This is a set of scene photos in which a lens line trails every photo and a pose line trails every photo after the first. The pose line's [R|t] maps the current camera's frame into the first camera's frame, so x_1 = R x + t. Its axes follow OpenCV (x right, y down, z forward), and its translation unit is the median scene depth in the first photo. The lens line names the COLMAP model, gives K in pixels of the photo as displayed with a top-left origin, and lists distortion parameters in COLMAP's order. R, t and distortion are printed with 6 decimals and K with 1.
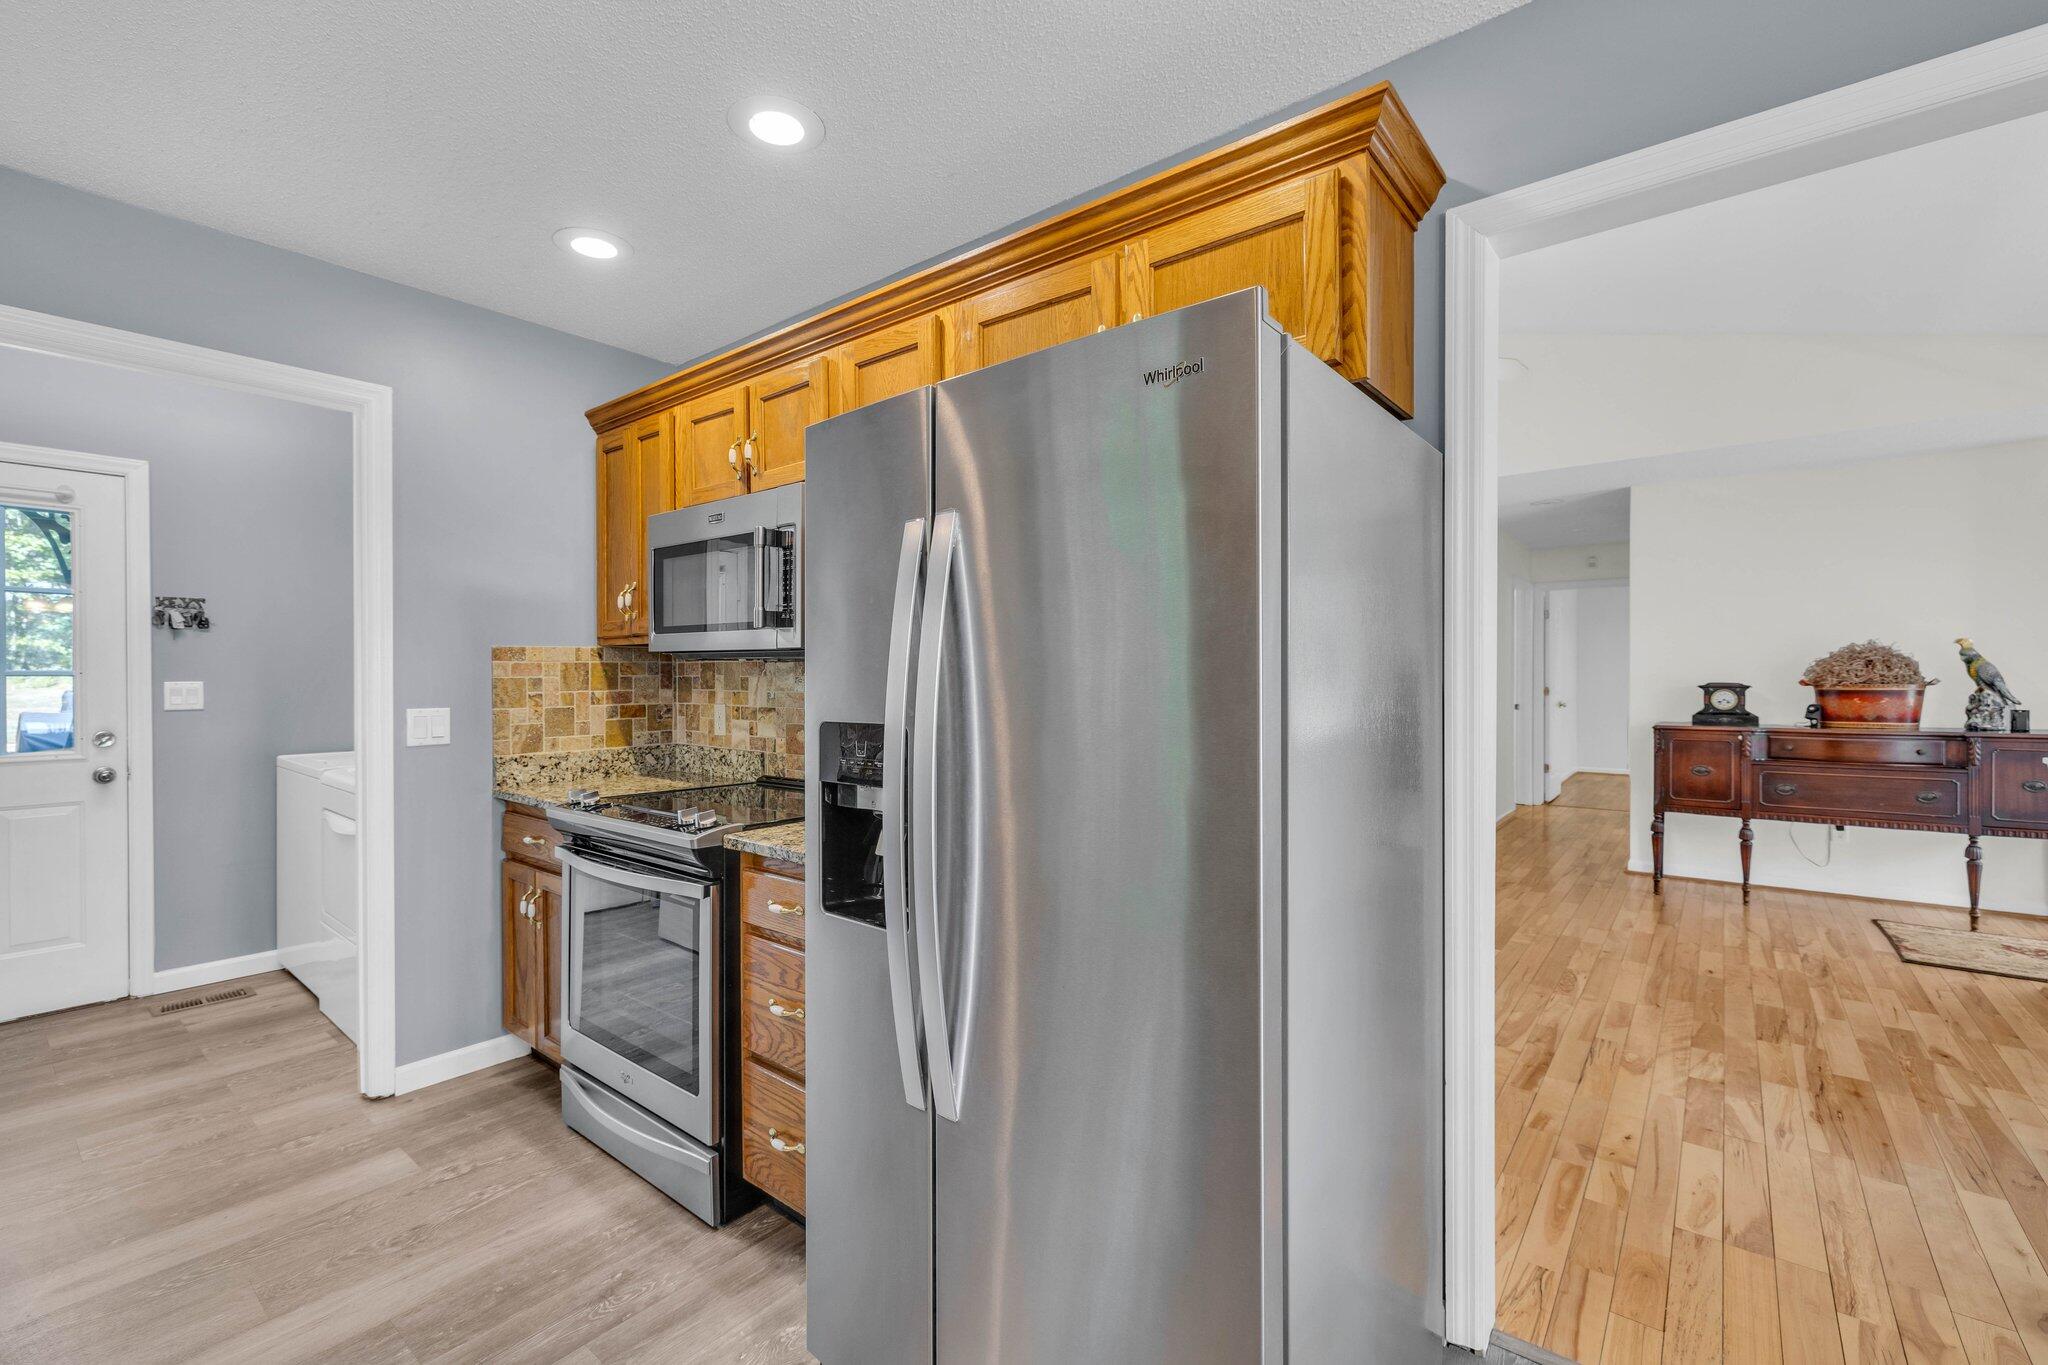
lens RADIAL K [[879.7, 0, 1024.7], [0, 879.7, 683.6], [0, 0, 1]] dist [-0.002595, 0.000417]
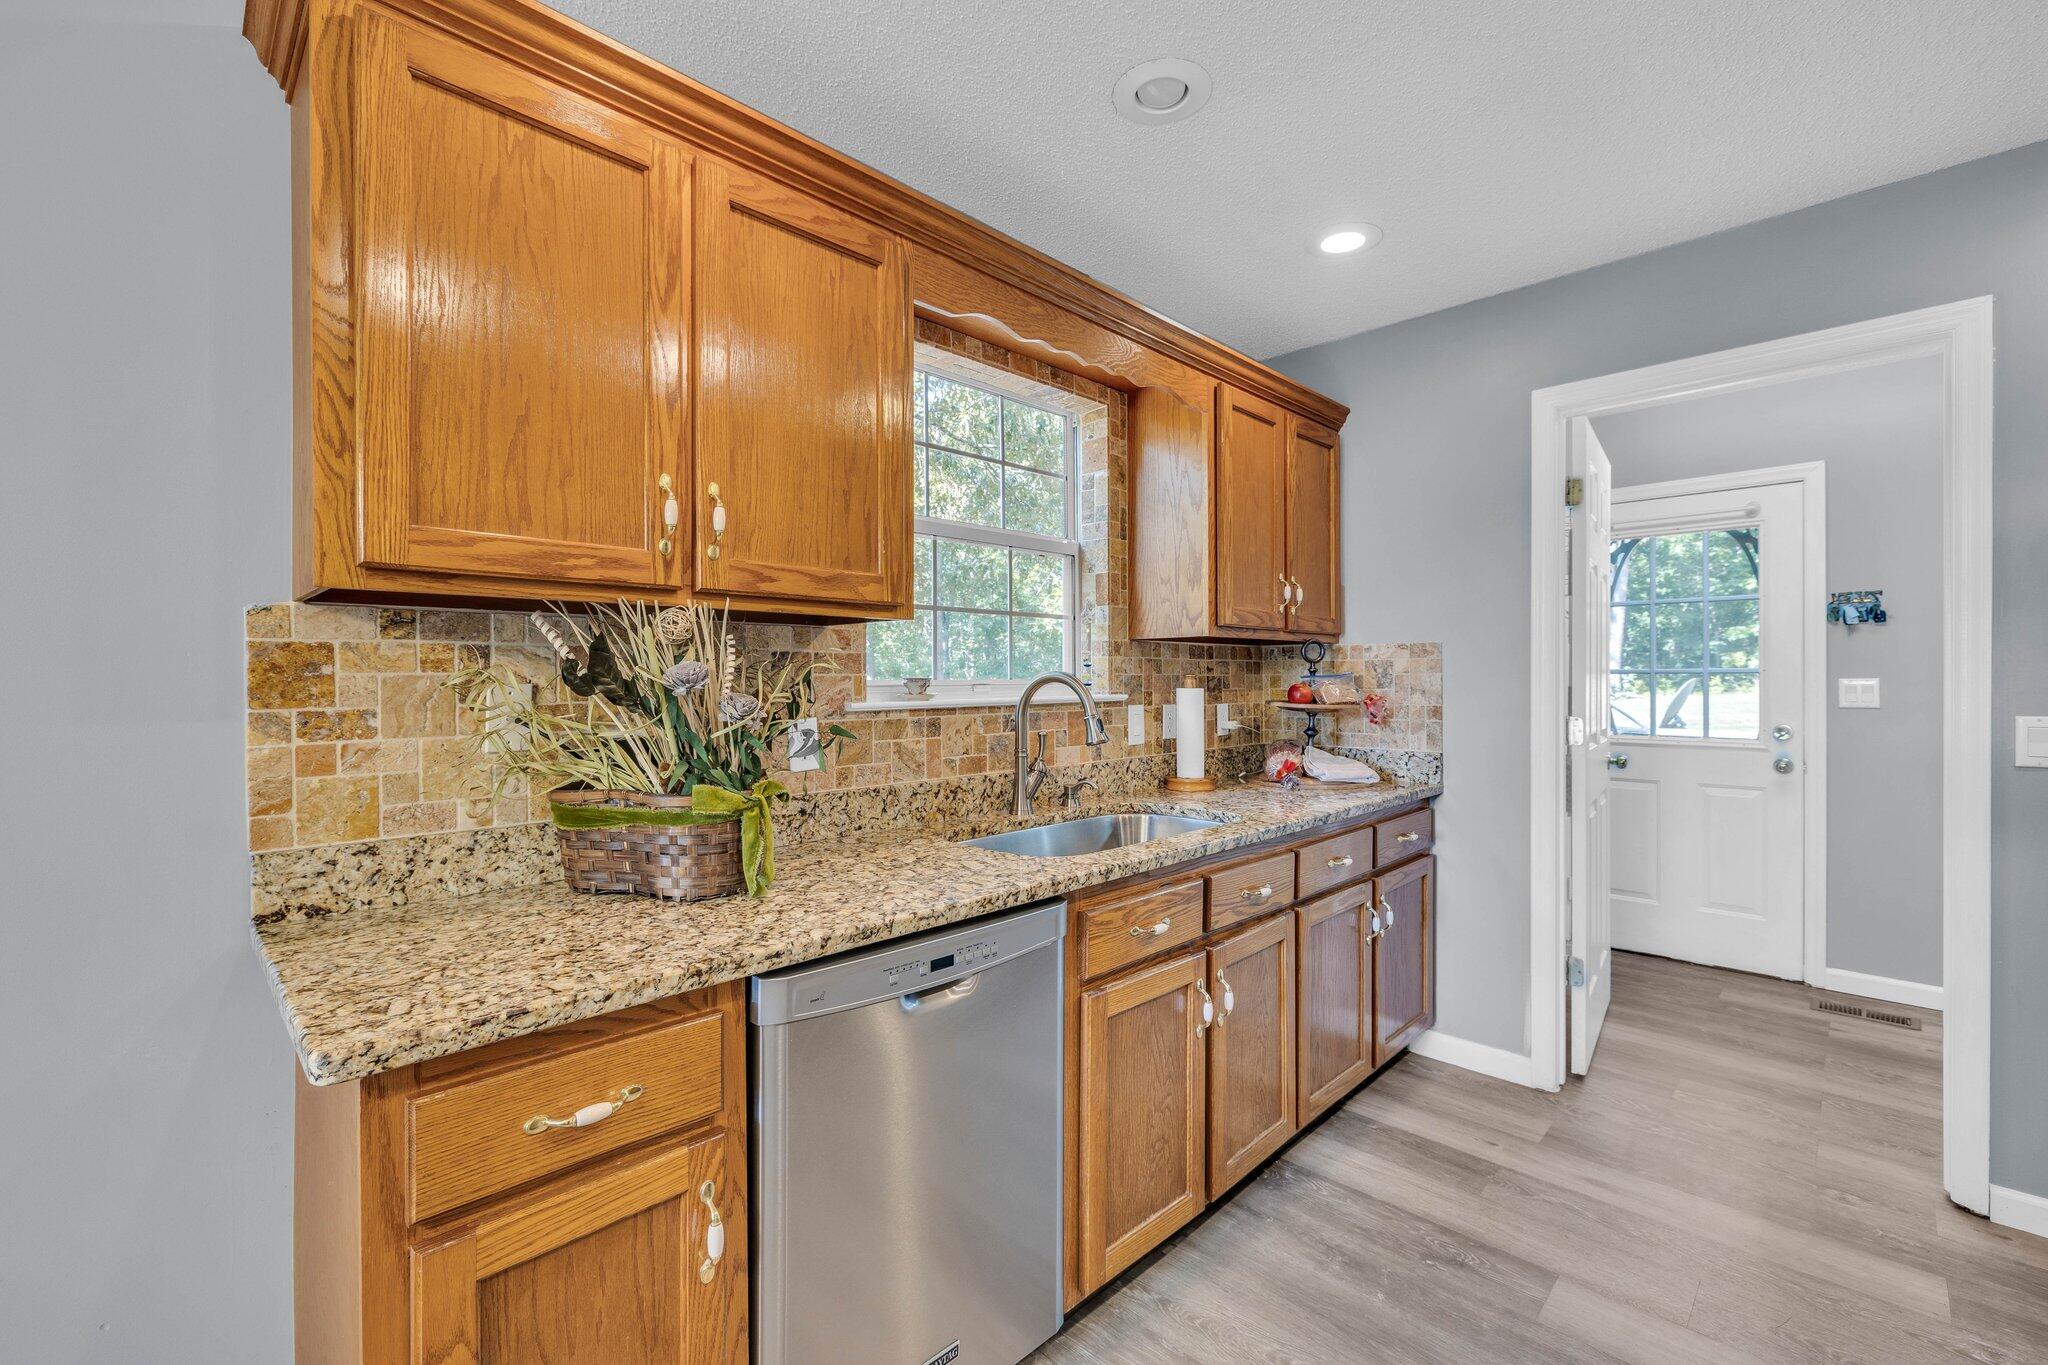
lens RADIAL K [[879.7, 0, 1030.0], [0, 879.7, 678.4], [0, 0, 1]] dist [-0.002595, 0.000417]
pose [[-0.104342, 0.003240, -0.994536, 0.070789], [-0.002900, 0.999989, 0.003562, -0.001940], [0.994537, 0.003256, -0.104332, 0.134041]]
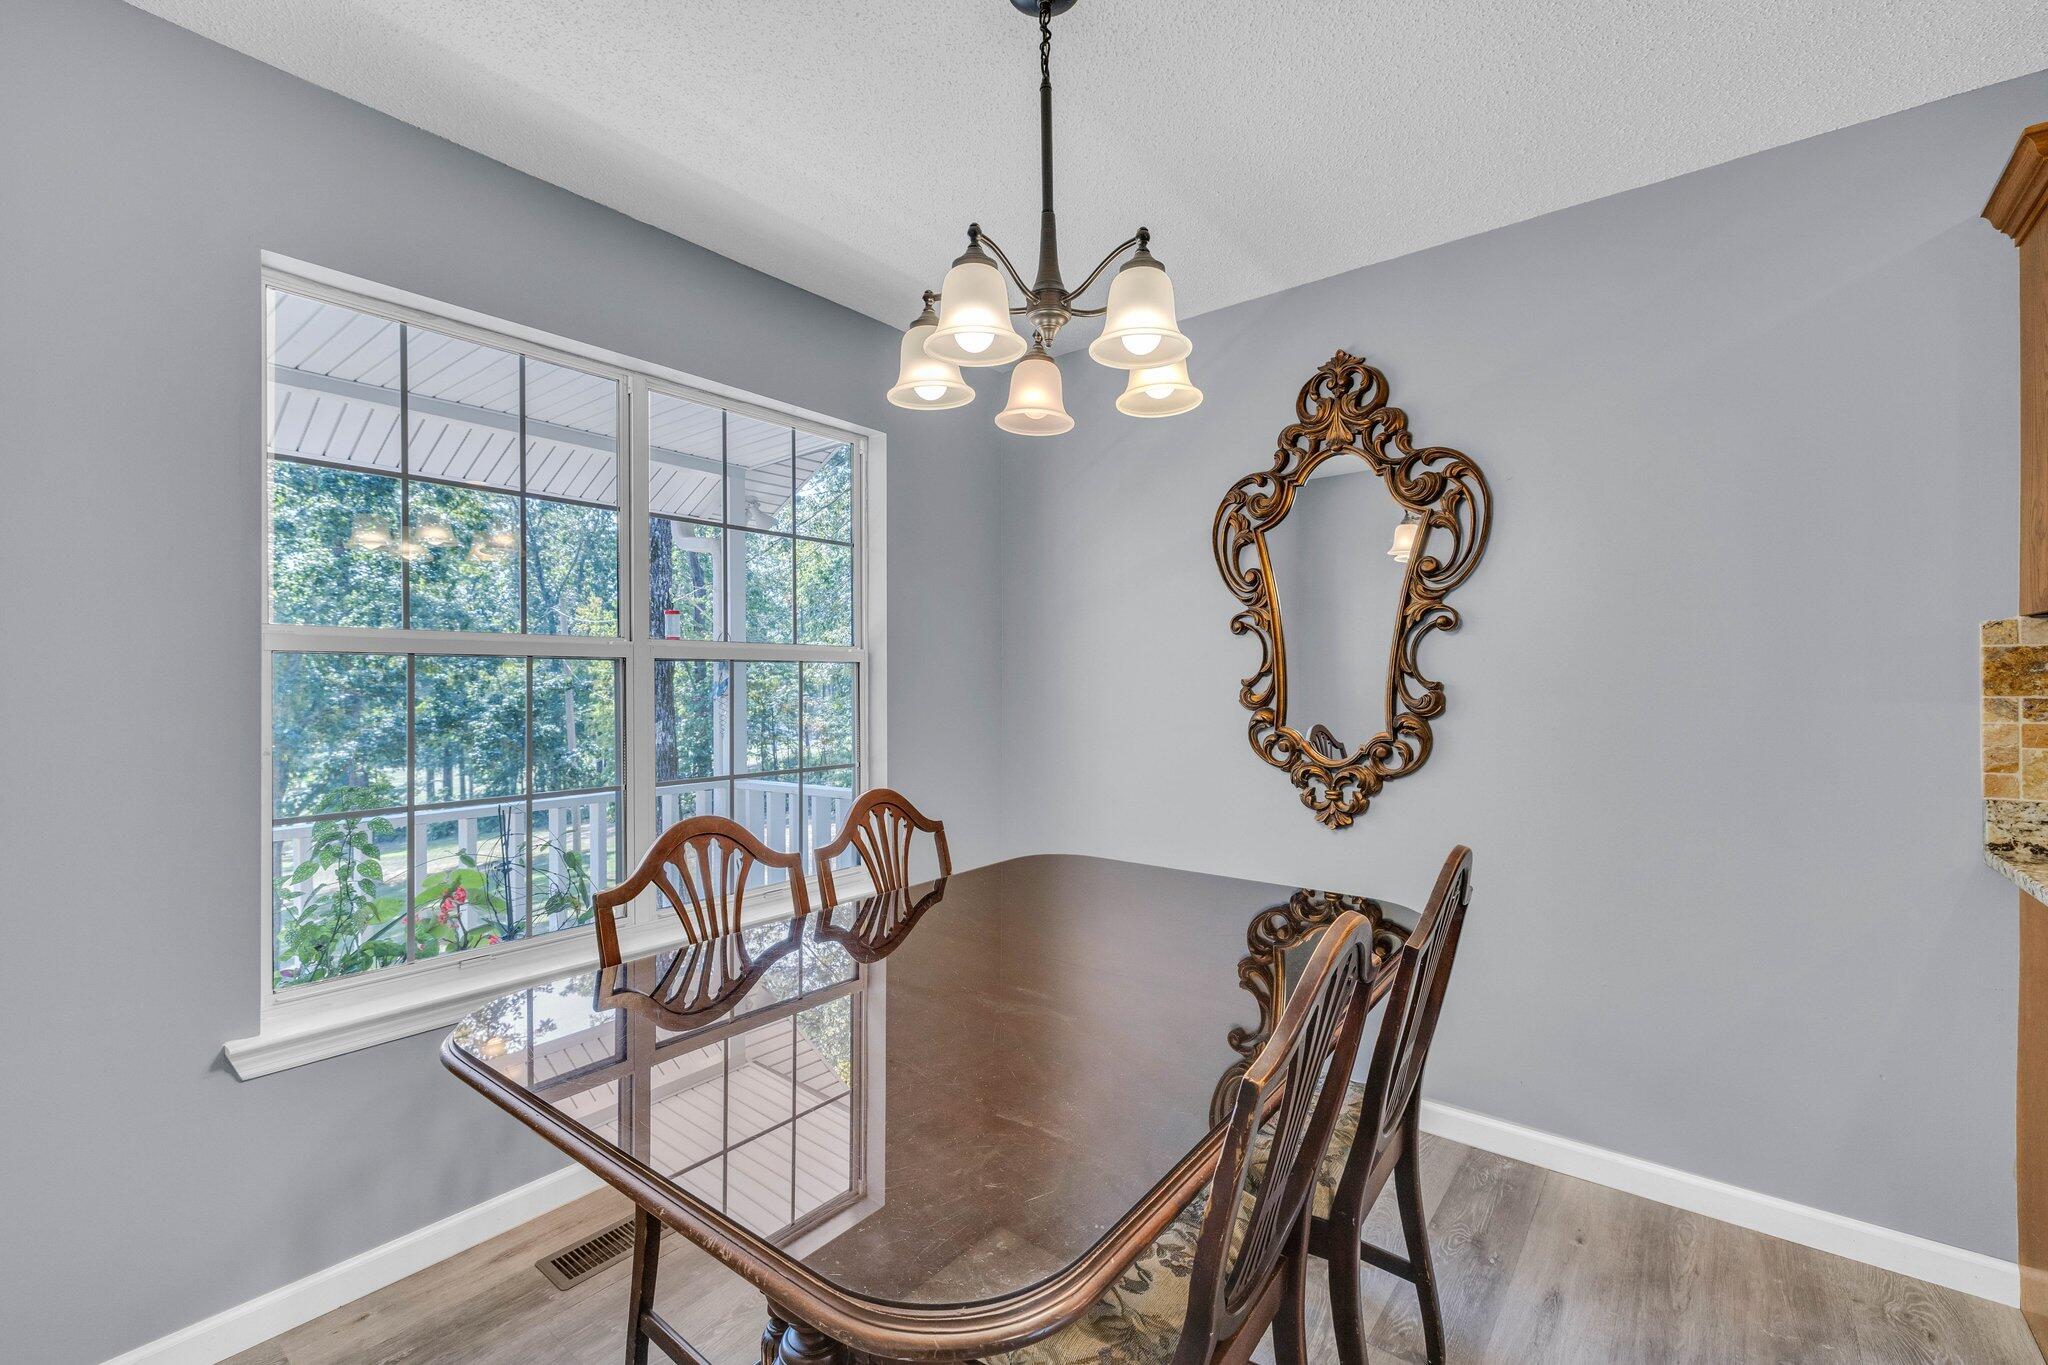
lens RADIAL K [[879.7, 0, 1025.6], [0, 879.7, 683.7], [0, 0, 1]] dist [-0.002595, 0.000417]
pose [[-0.999978, 0.004892, -0.004506, 0.242119], [0.004845, 0.999934, 0.010438, -0.001989], [0.004557, 0.010416, -0.999935, 0.243526]]
